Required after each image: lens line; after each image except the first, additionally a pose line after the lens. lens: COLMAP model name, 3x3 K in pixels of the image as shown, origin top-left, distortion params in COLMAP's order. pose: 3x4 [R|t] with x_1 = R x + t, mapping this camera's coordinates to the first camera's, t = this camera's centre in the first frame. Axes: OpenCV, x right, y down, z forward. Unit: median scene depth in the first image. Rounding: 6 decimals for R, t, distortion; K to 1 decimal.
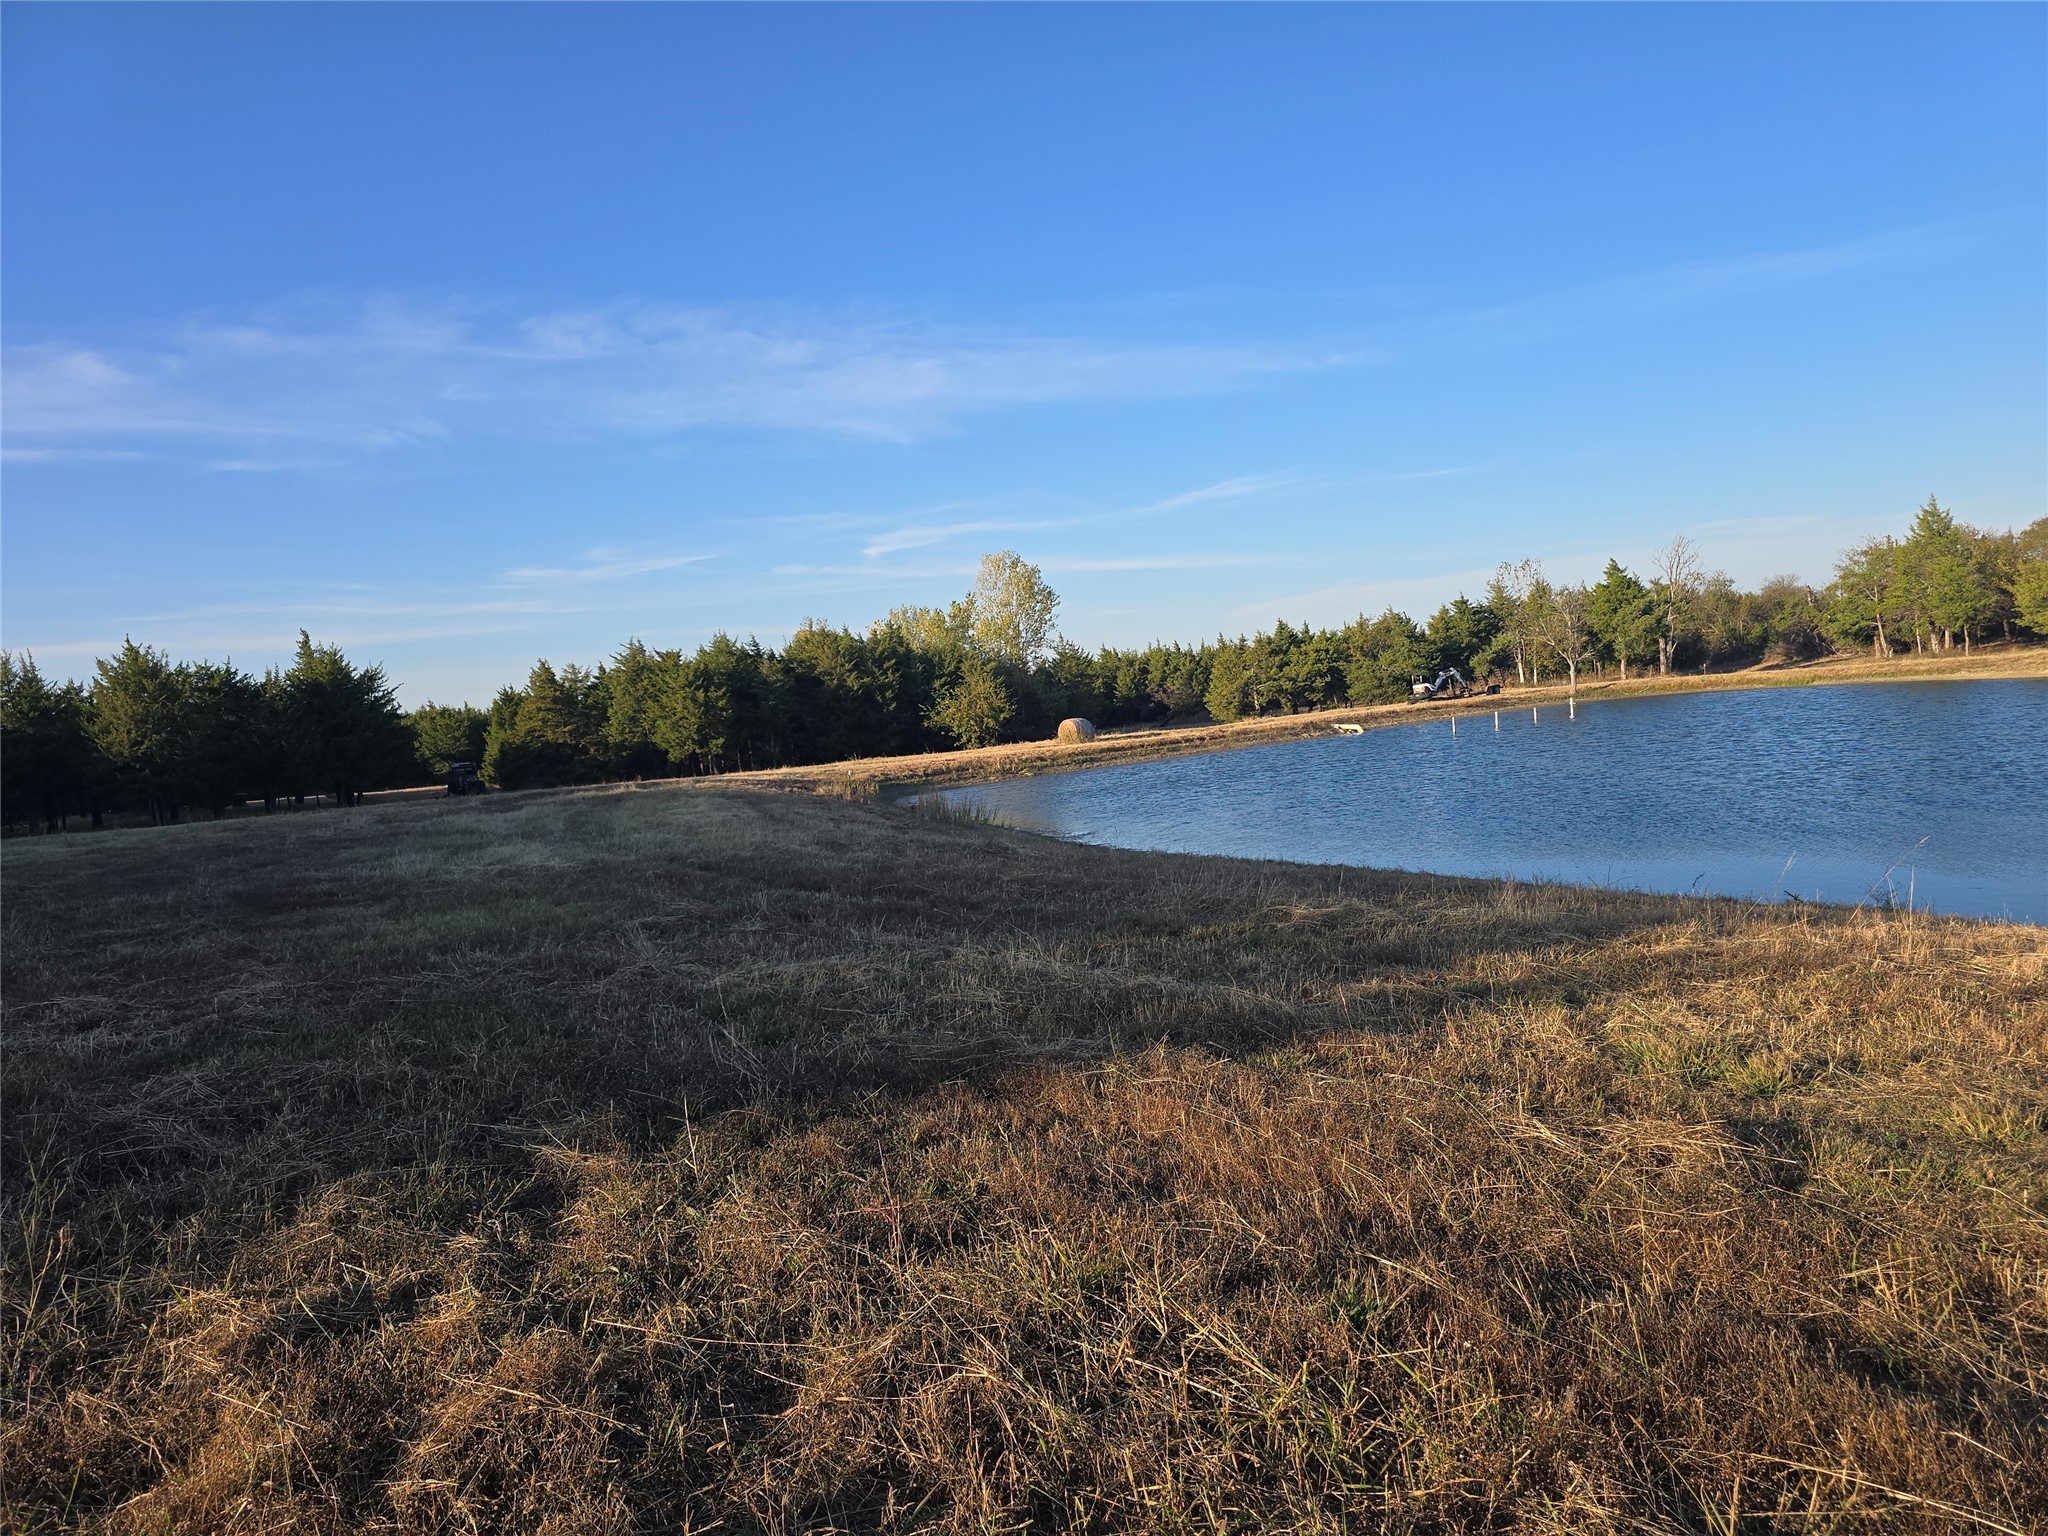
lens RADIAL K [[1385.1, 0, 1029.6], [0, 1385.1, 766.4], [0, 0, 1]] dist [0.071998, -0.065559]
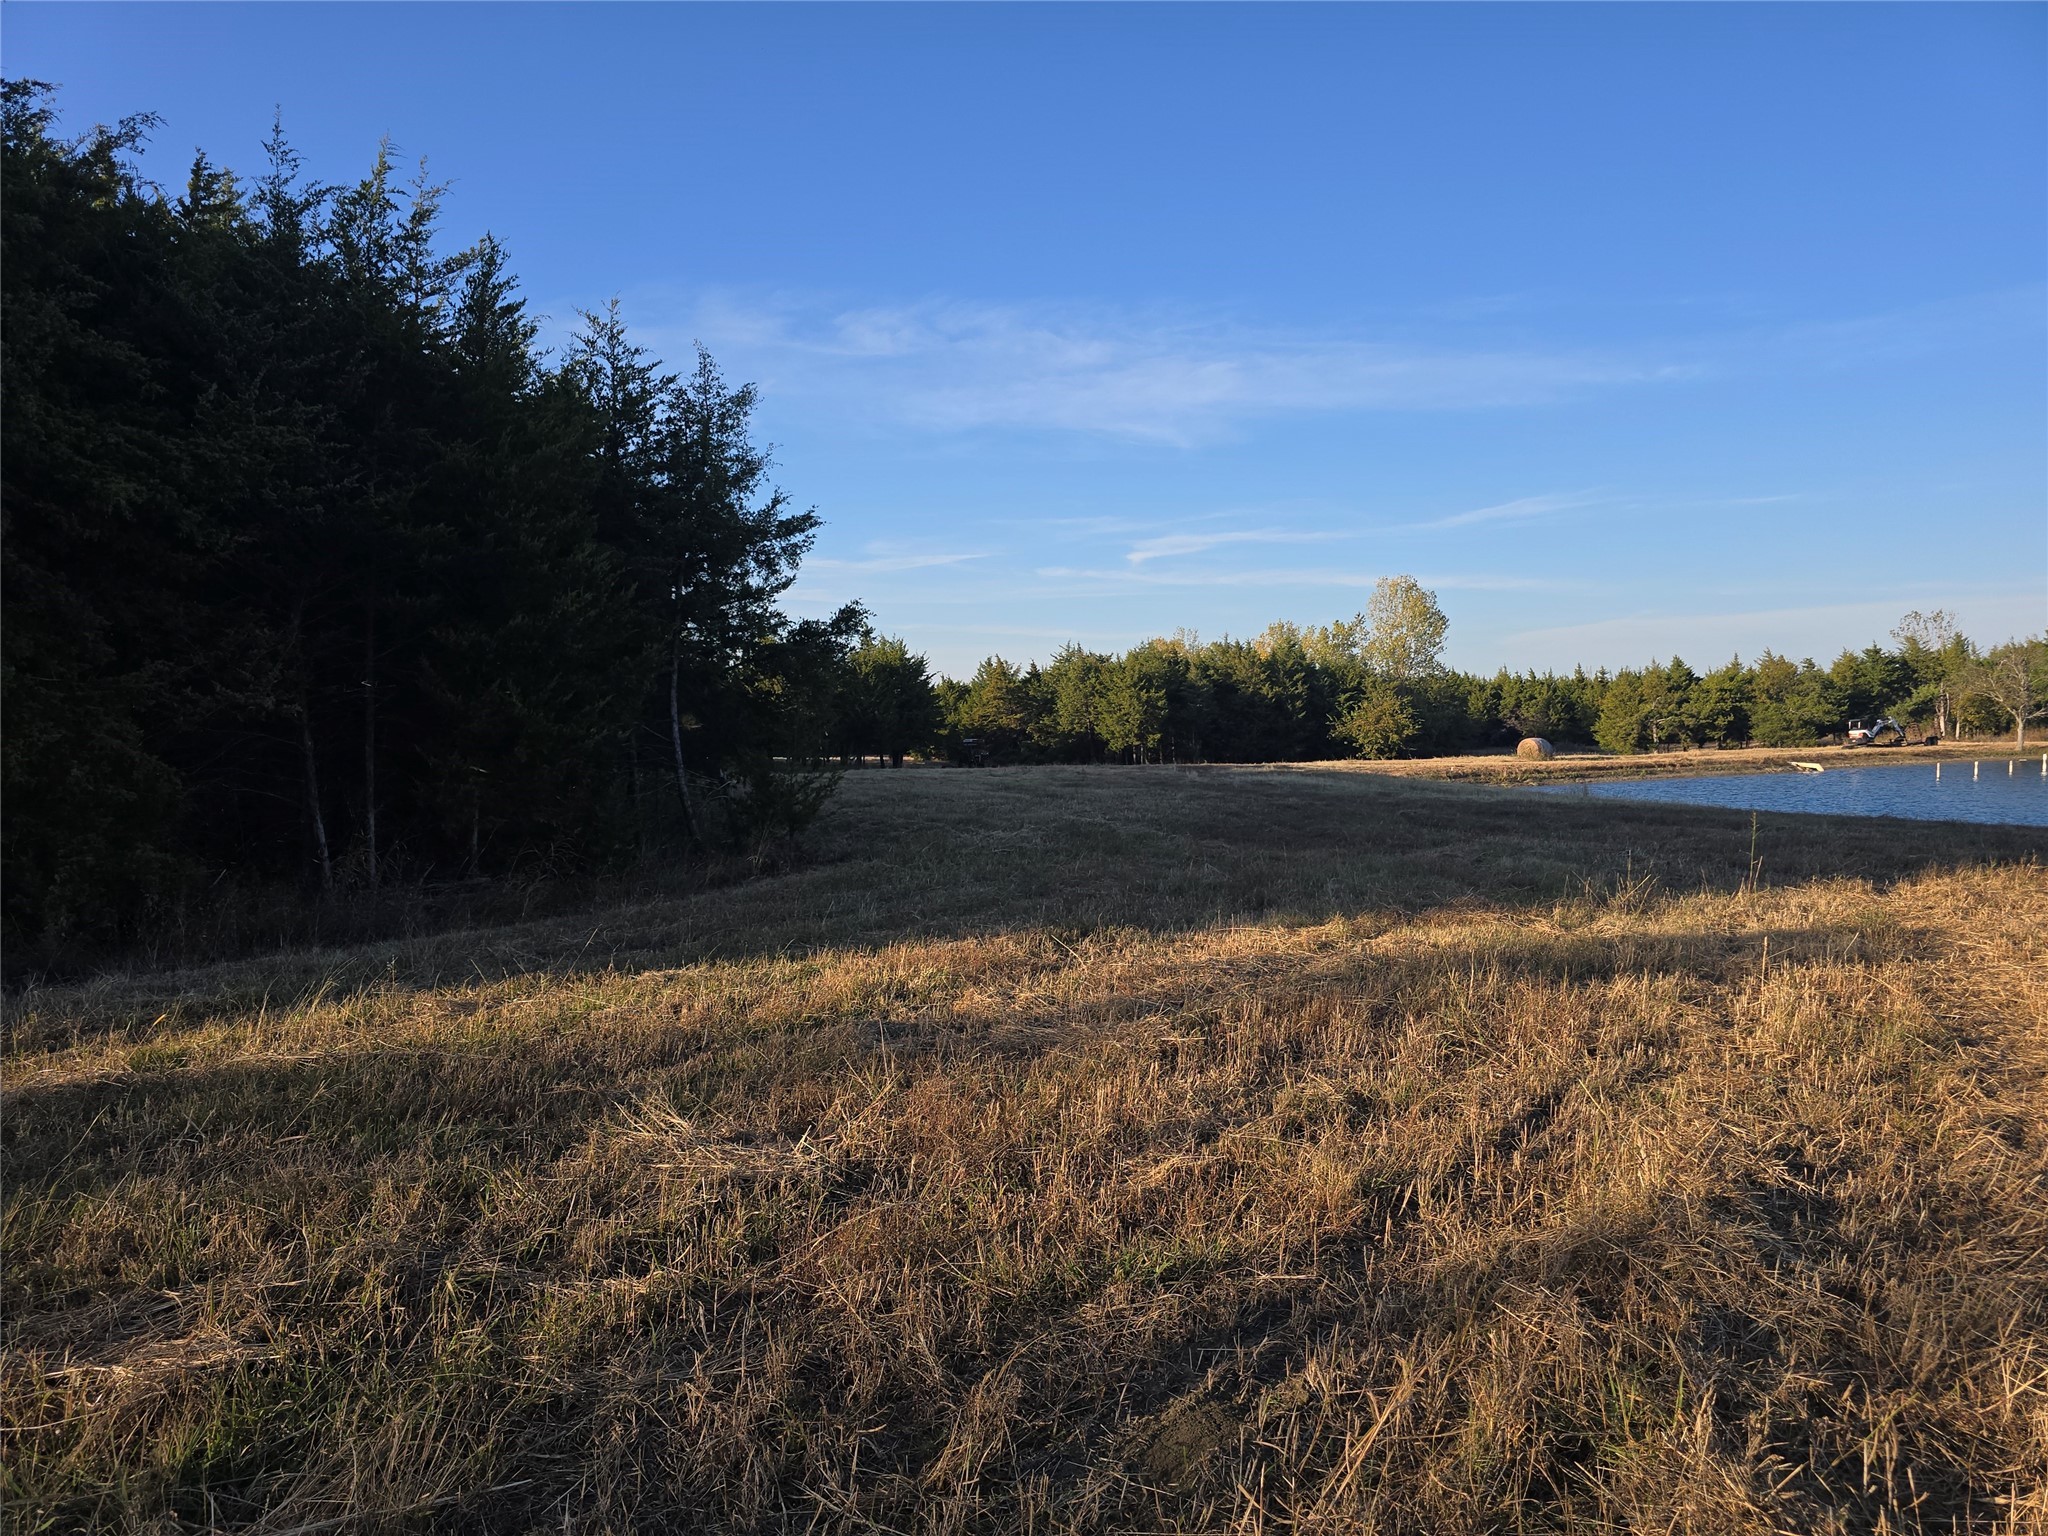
lens RADIAL K [[1385.1, 0, 1029.4], [0, 1385.1, 814.1], [0, 0, 1]] dist [0.071998, -0.065559]
pose [[0.979377, 0.084438, -0.183553, -0.143692], [-0.079003, 0.996197, 0.036733, 0.015367], [0.185957, -0.021475, 0.982323, -0.171091]]
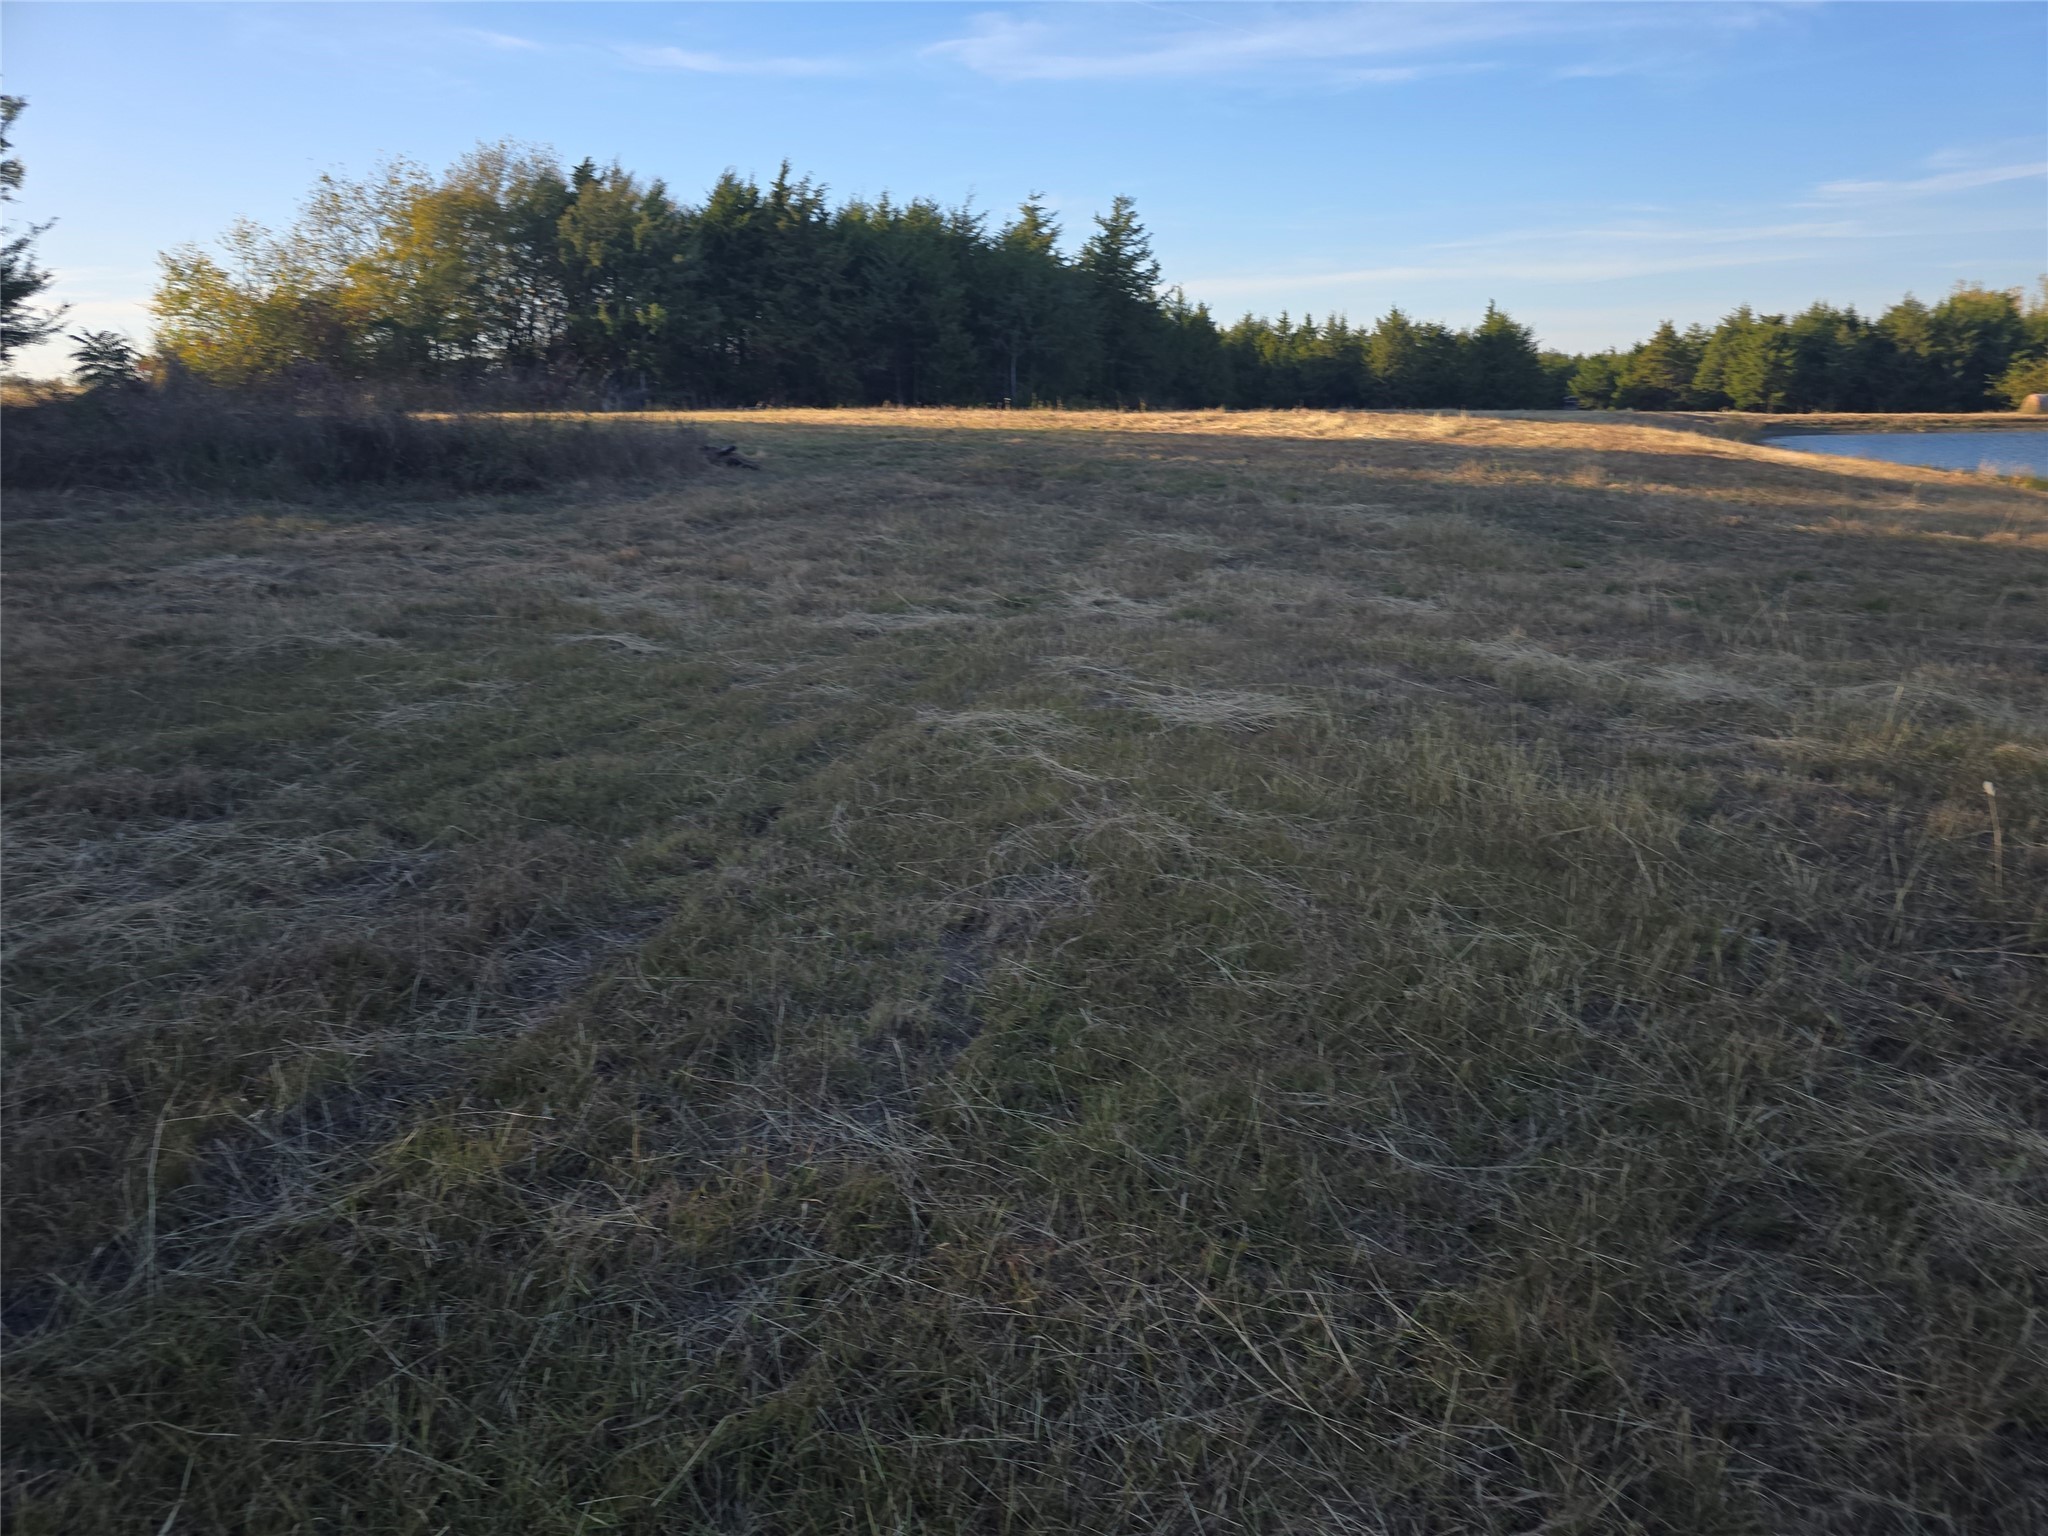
lens RADIAL K [[1385.1, 0, 1077.8], [0, 1385.1, 793.3], [0, 0, 1]] dist [0.071998, -0.065559]
pose [[0.692172, 0.269469, -0.669541, 0.376228], [-0.083457, 0.951346, 0.296608, 0.000554], [0.716892, -0.149426, 0.680983, -0.495640]]
